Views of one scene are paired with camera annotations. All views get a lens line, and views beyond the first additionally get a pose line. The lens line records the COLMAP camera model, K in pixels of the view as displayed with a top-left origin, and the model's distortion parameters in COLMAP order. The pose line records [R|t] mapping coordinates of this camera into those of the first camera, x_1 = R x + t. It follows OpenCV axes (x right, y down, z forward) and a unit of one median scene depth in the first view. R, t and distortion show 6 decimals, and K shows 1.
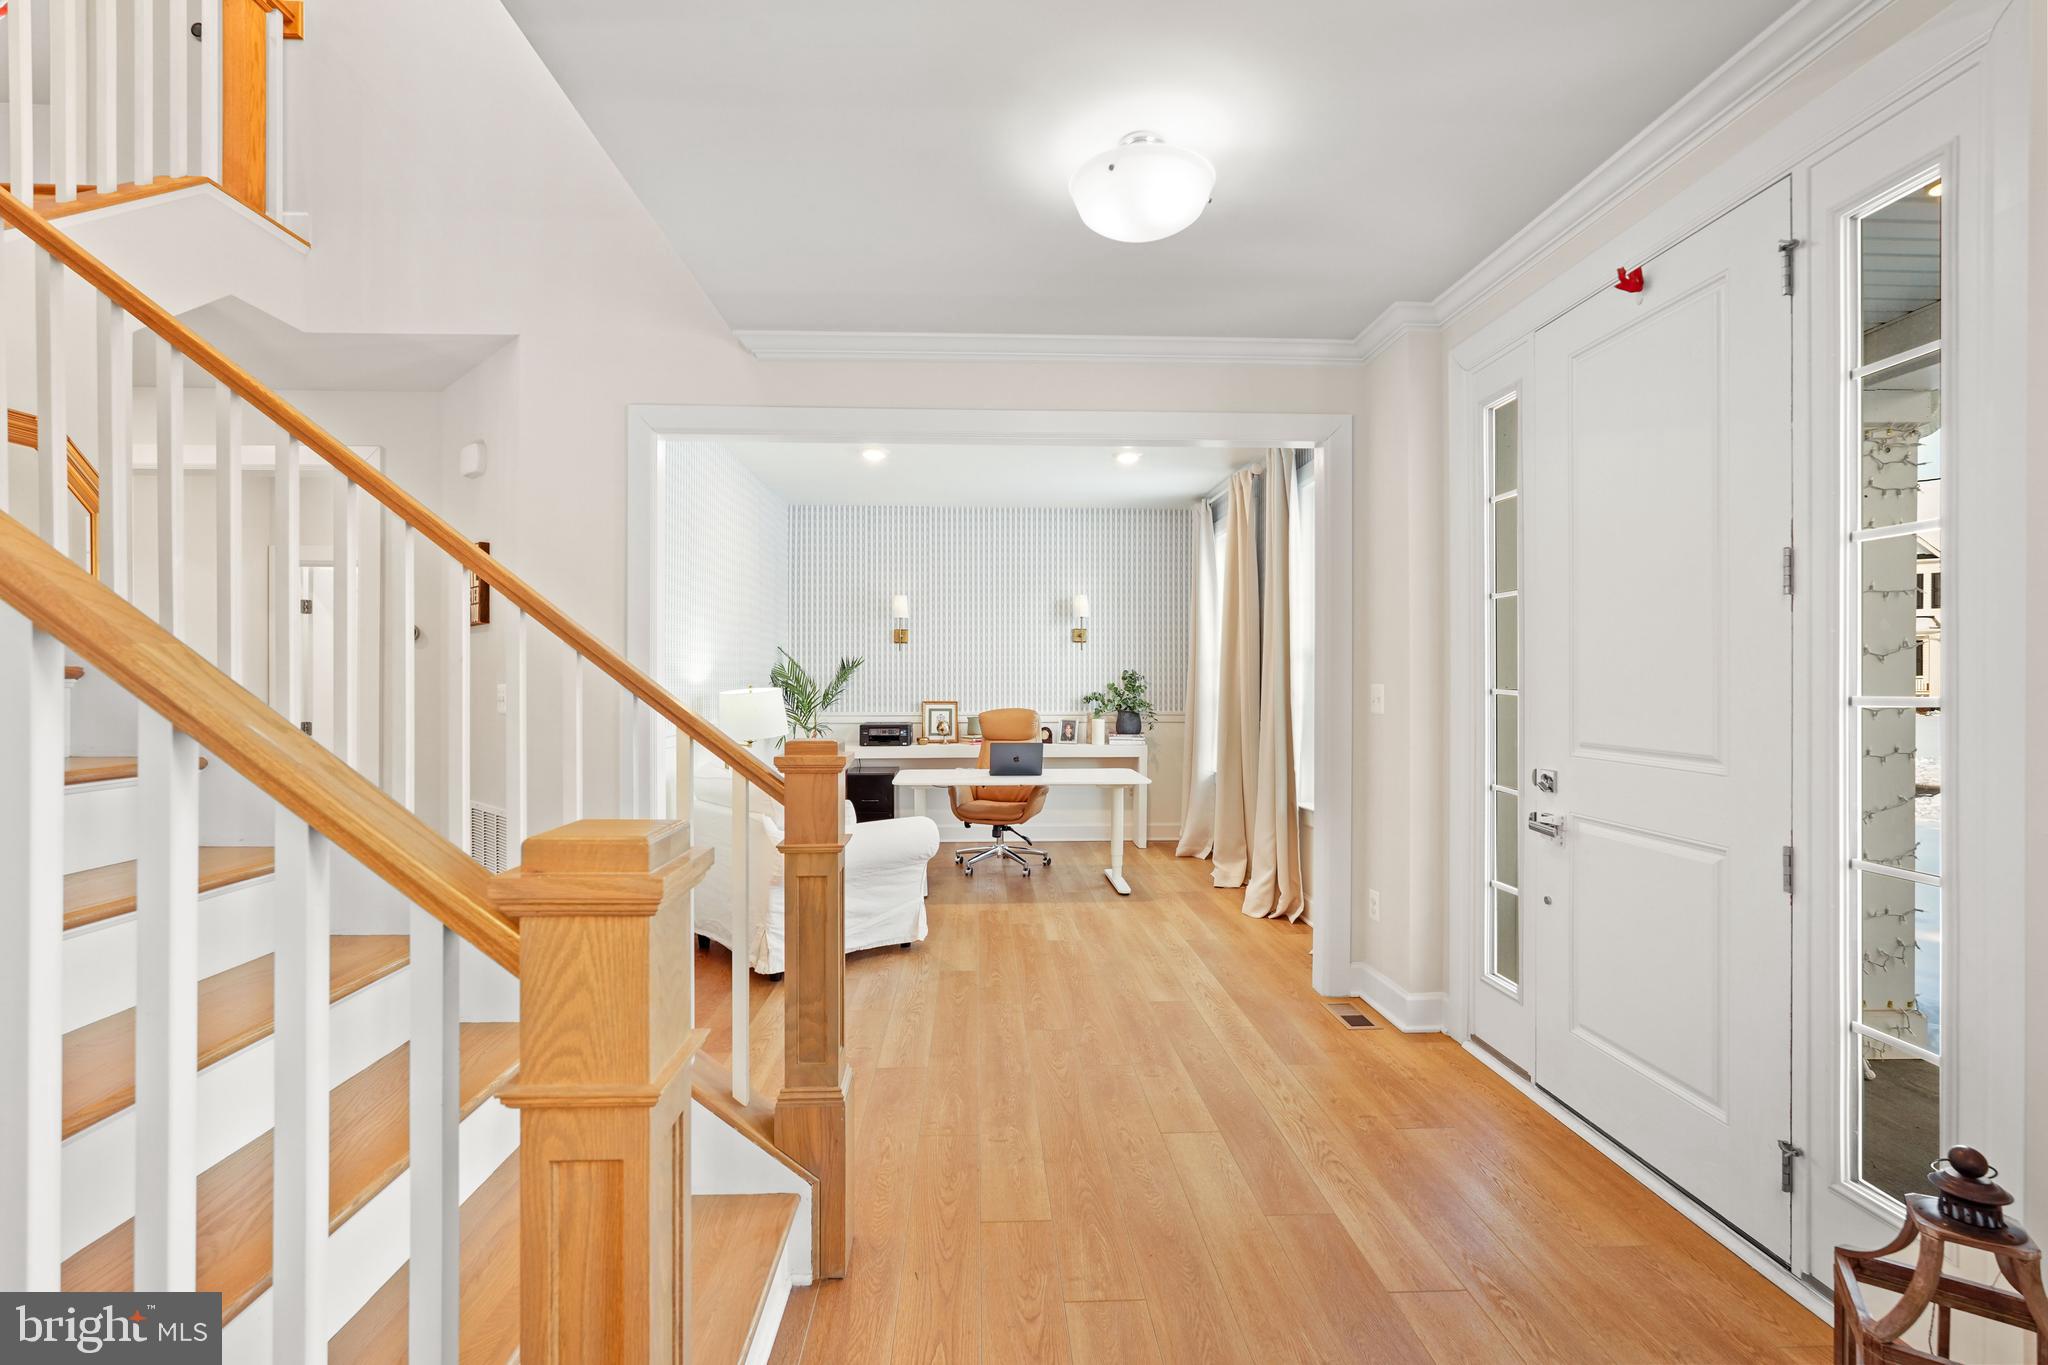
lens RADIAL K [[903.9, 0, 1021.4], [0, 903.9, 682.3], [0, 0, 1]] dist [-0.013543, 0.007650]
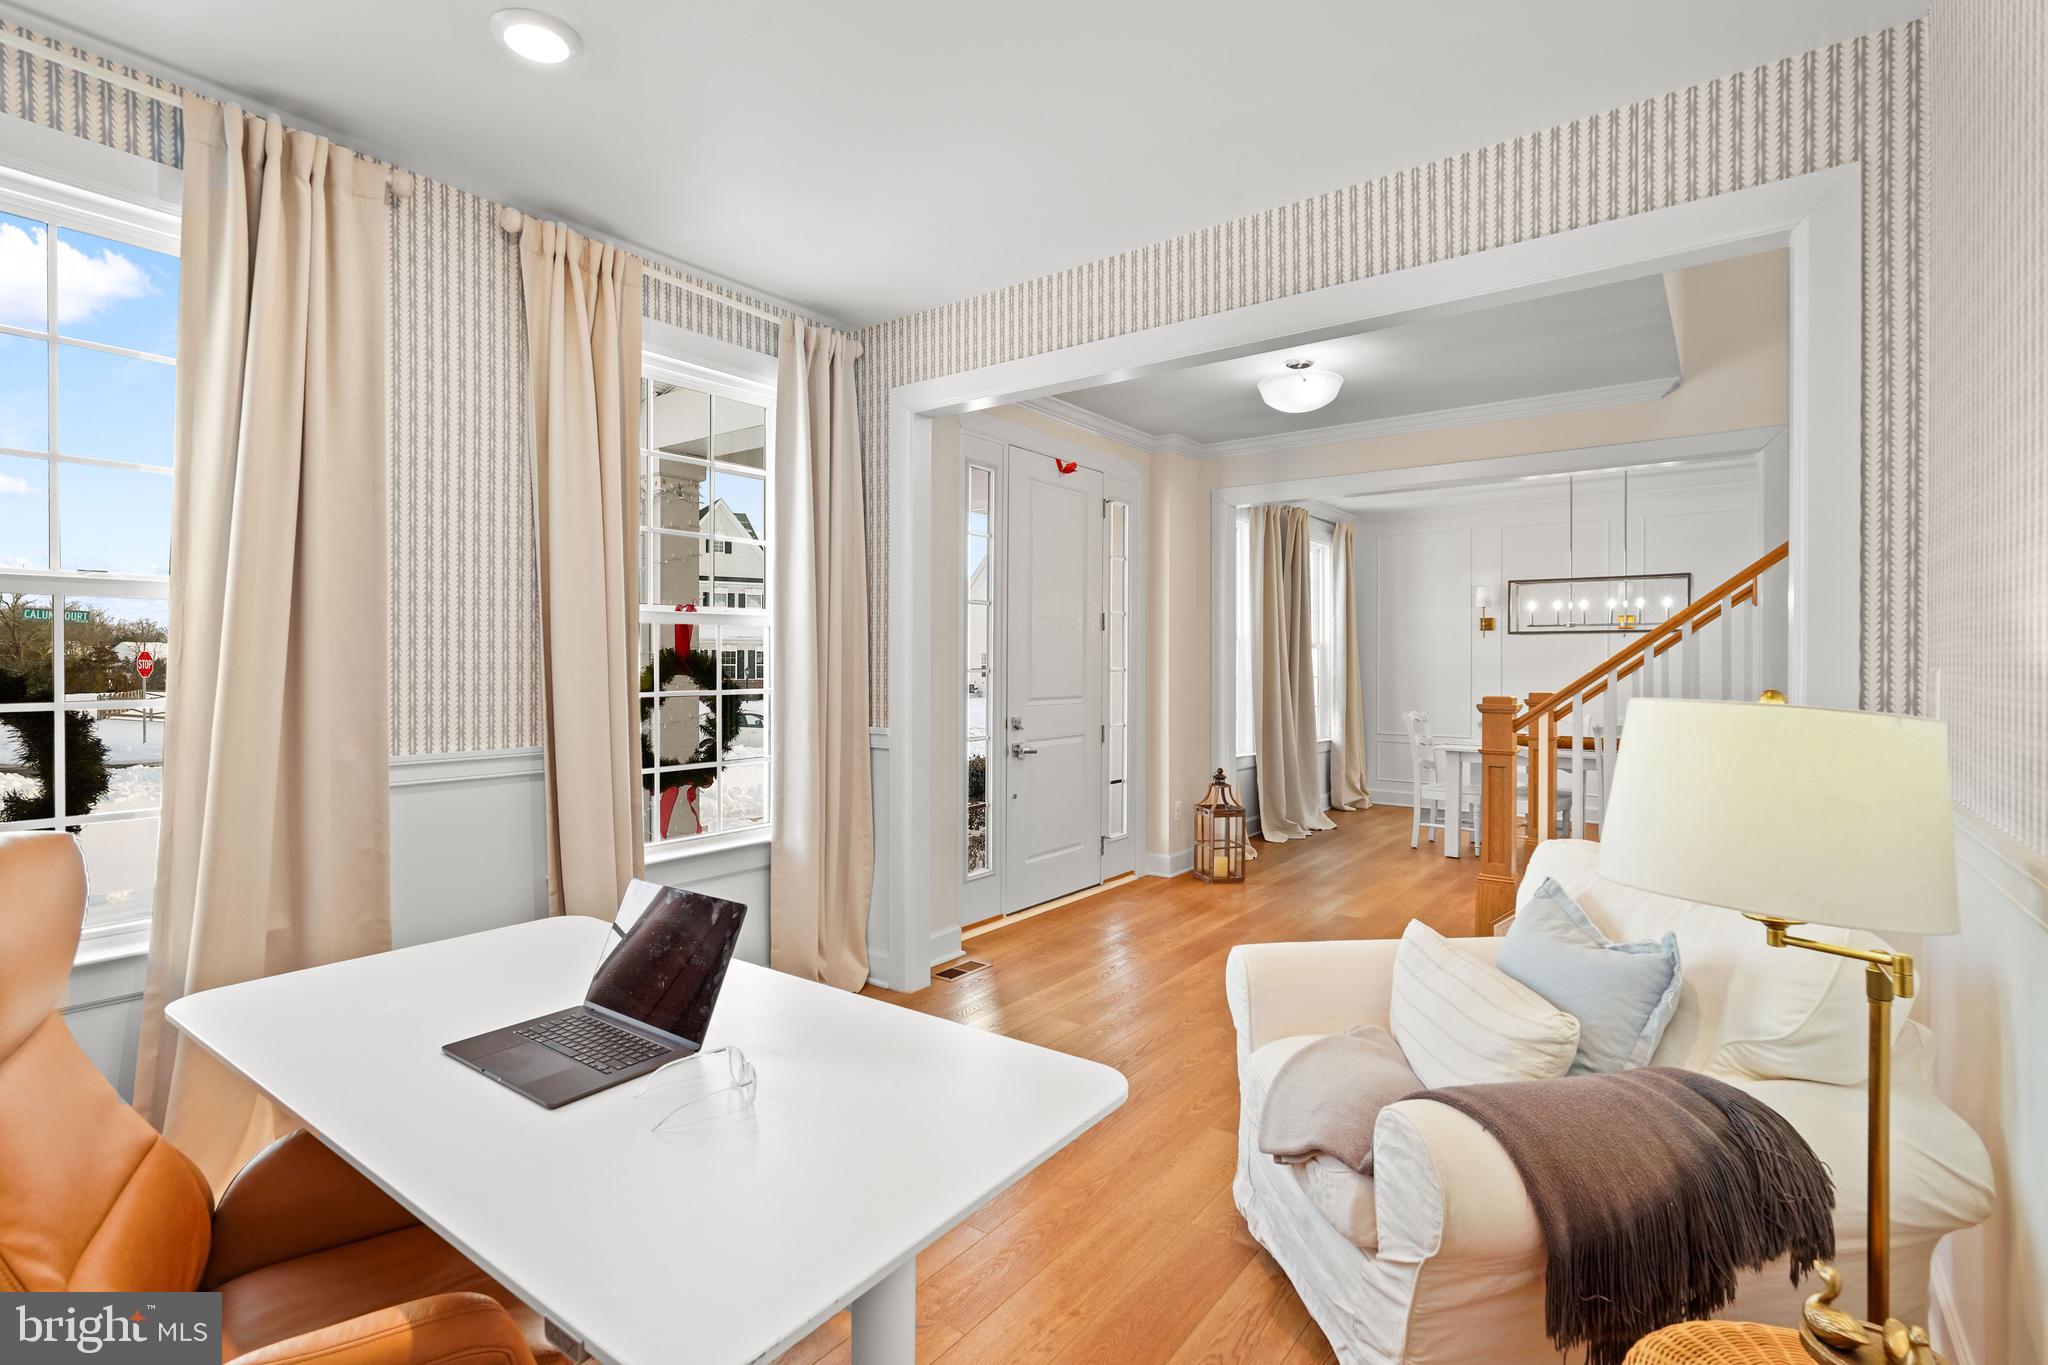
lens RADIAL K [[964.1, 0, 1024.0], [0, 964.1, 682.5], [0, 0, 1]] dist [0.000419, 0.000010]
pose [[-0.779765, -0.013372, 0.625929, -0.485751], [-0.003938, 0.999857, 0.016455, 0.005711], [-0.626060, 0.010366, -0.779706, 2.176929]]
